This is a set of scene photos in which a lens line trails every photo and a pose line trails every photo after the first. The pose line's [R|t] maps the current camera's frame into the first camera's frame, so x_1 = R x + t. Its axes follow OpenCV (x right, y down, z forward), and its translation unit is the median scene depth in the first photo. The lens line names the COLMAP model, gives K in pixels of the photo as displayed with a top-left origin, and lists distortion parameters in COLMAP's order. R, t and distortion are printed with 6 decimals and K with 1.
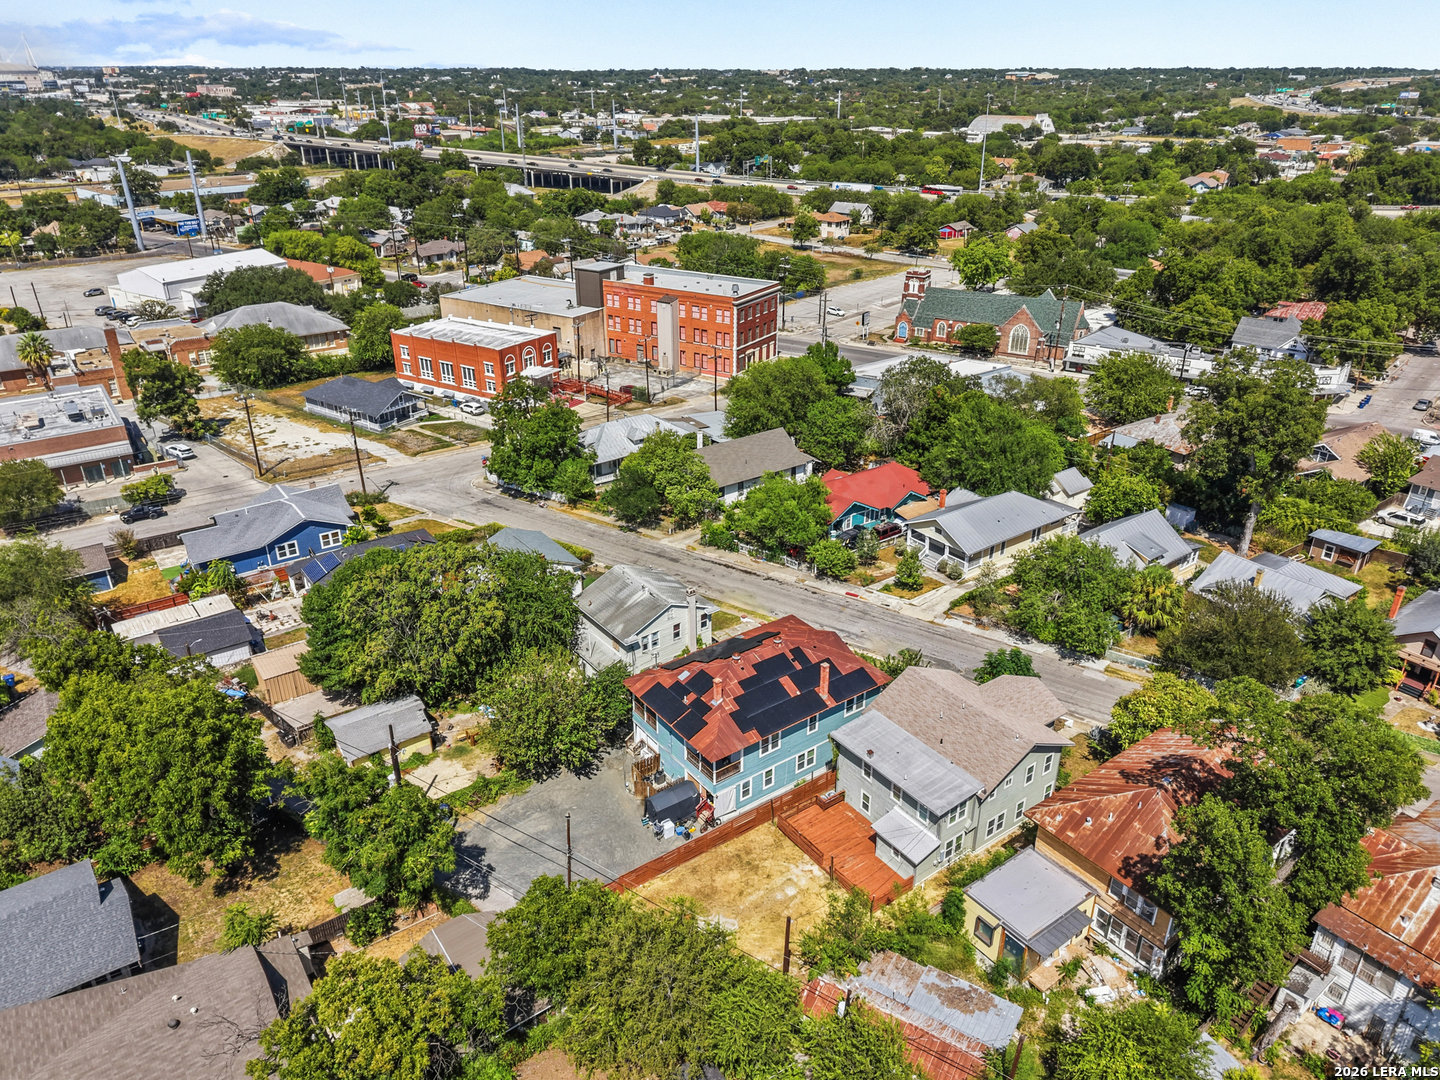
lens RADIAL K [[973.7, 0, 724.9], [0, 973.7, 536.2], [0, 0, 1]] dist [0.021596, -0.000736]
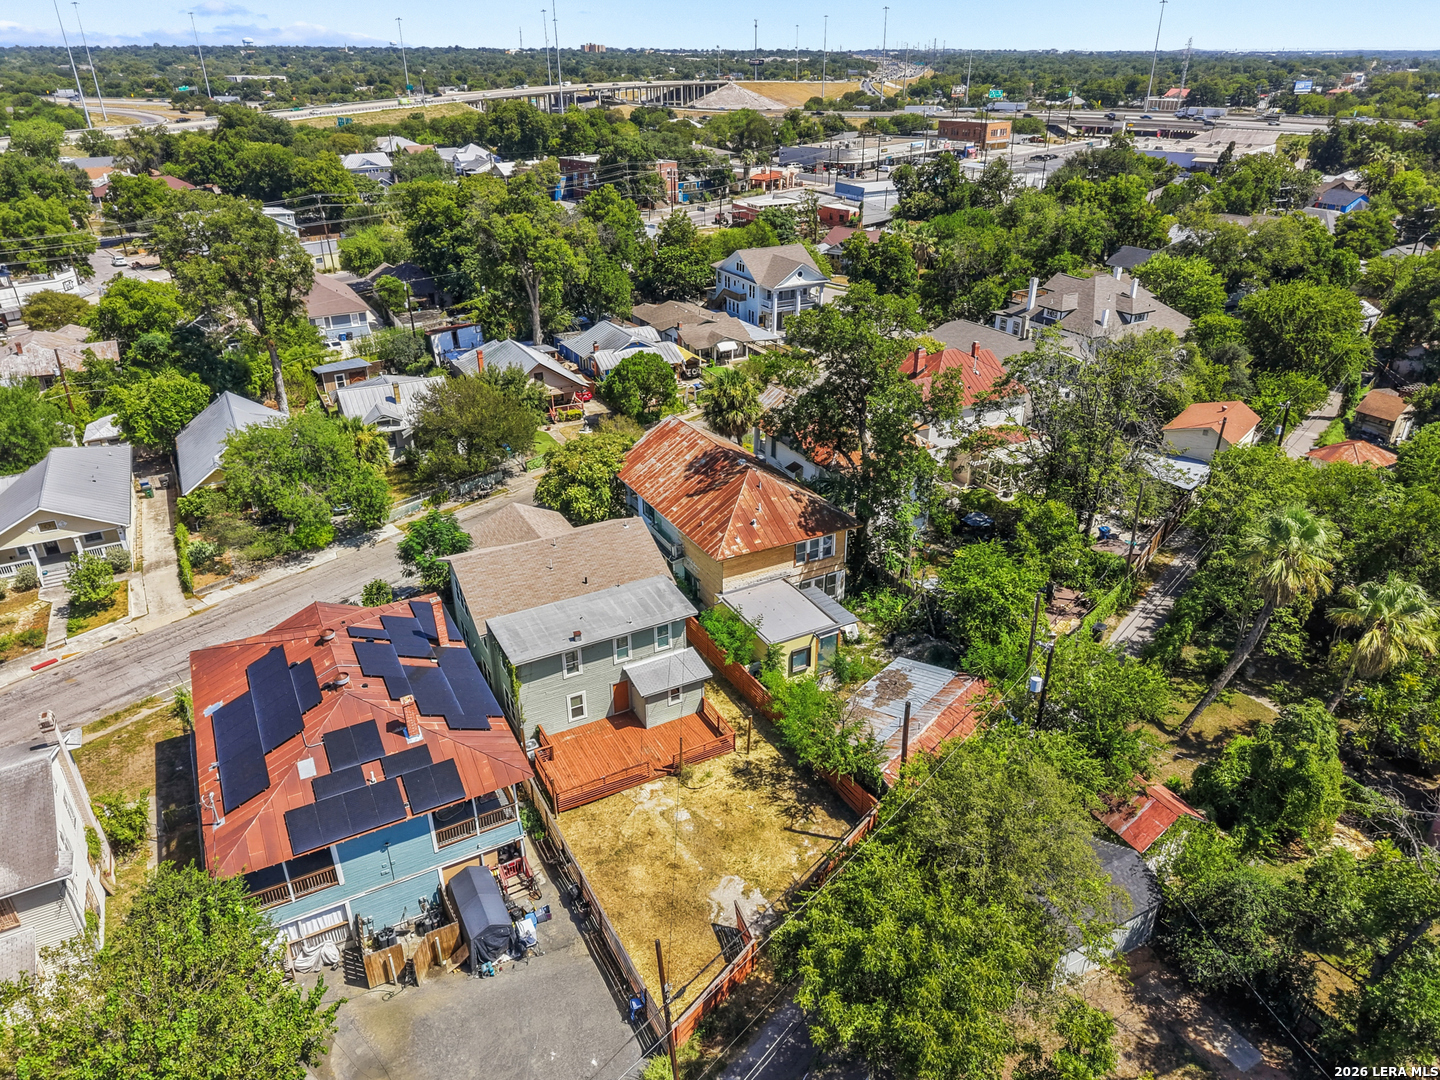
lens RADIAL K [[973.7, 0, 724.9], [0, 973.7, 536.2], [0, 0, 1]] dist [0.021596, -0.000736]
pose [[0.141143, -0.445662, 0.884005, -0.359688], [0.430934, 0.831566, 0.350421, -0.042442], [-0.891277, 0.331488, 0.309421, 0.502048]]
